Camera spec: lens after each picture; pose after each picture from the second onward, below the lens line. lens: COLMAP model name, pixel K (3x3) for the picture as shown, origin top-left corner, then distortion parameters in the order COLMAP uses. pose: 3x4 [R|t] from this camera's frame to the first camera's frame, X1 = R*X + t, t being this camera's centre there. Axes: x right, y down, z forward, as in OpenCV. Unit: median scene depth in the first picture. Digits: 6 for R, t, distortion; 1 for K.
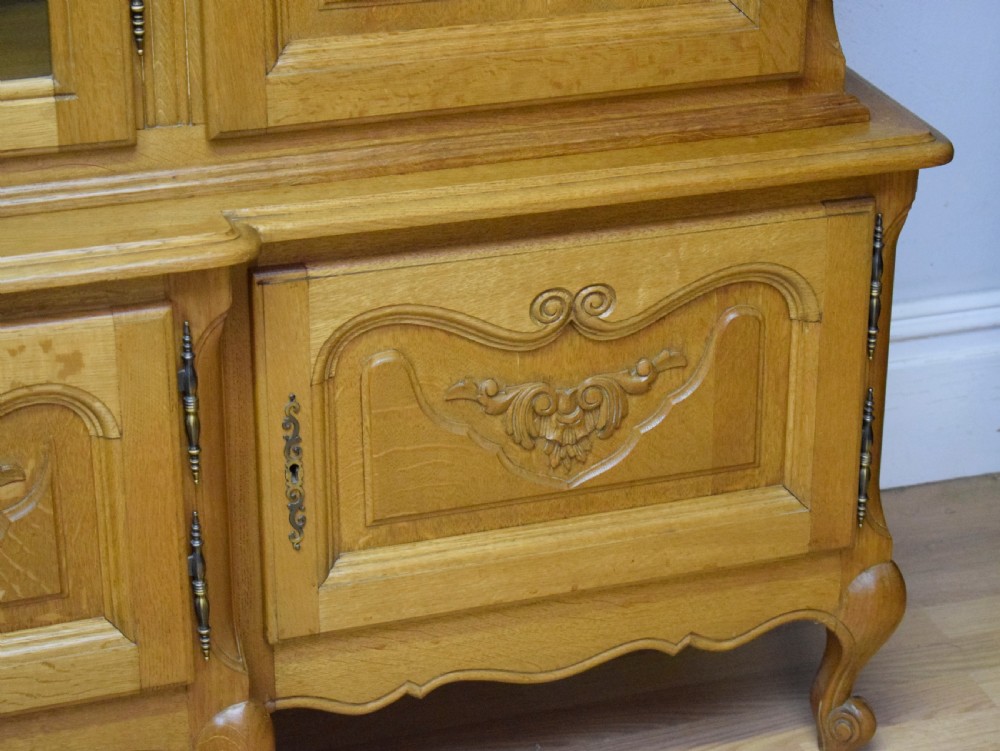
lens RADIAL K [[2431.0, 0, 501.8], [0, 2431.0, 372.9], [0, 0, 1]] dist [-0.077054, 0.000000]
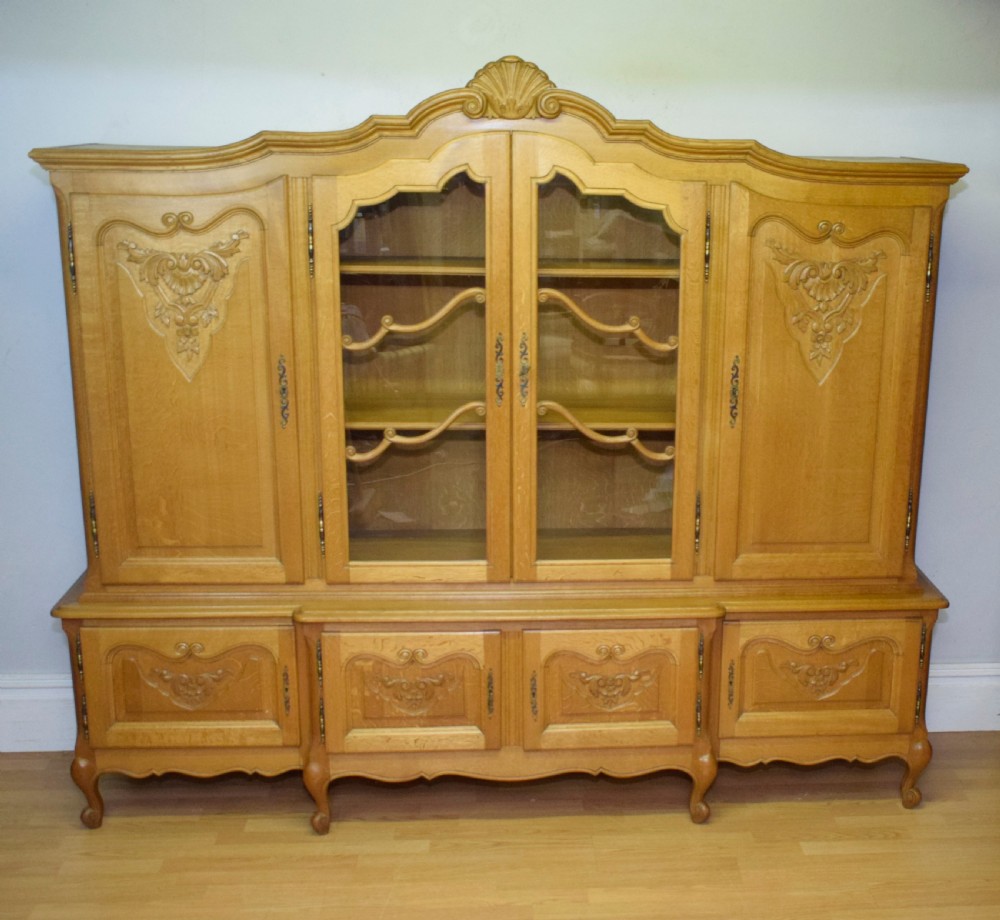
lens RADIAL K [[1416.1, 0, 604.7], [0, 1416.1, 529.5], [0, 0, 1]] dist [-0.009489, 0.000000]
pose [[0.972598, 0.075189, -0.220001, 0.155496], [-0.106904, 0.984925, -0.135996, 0.115316], [0.206459, 0.155789, 0.965973, -0.924664]]
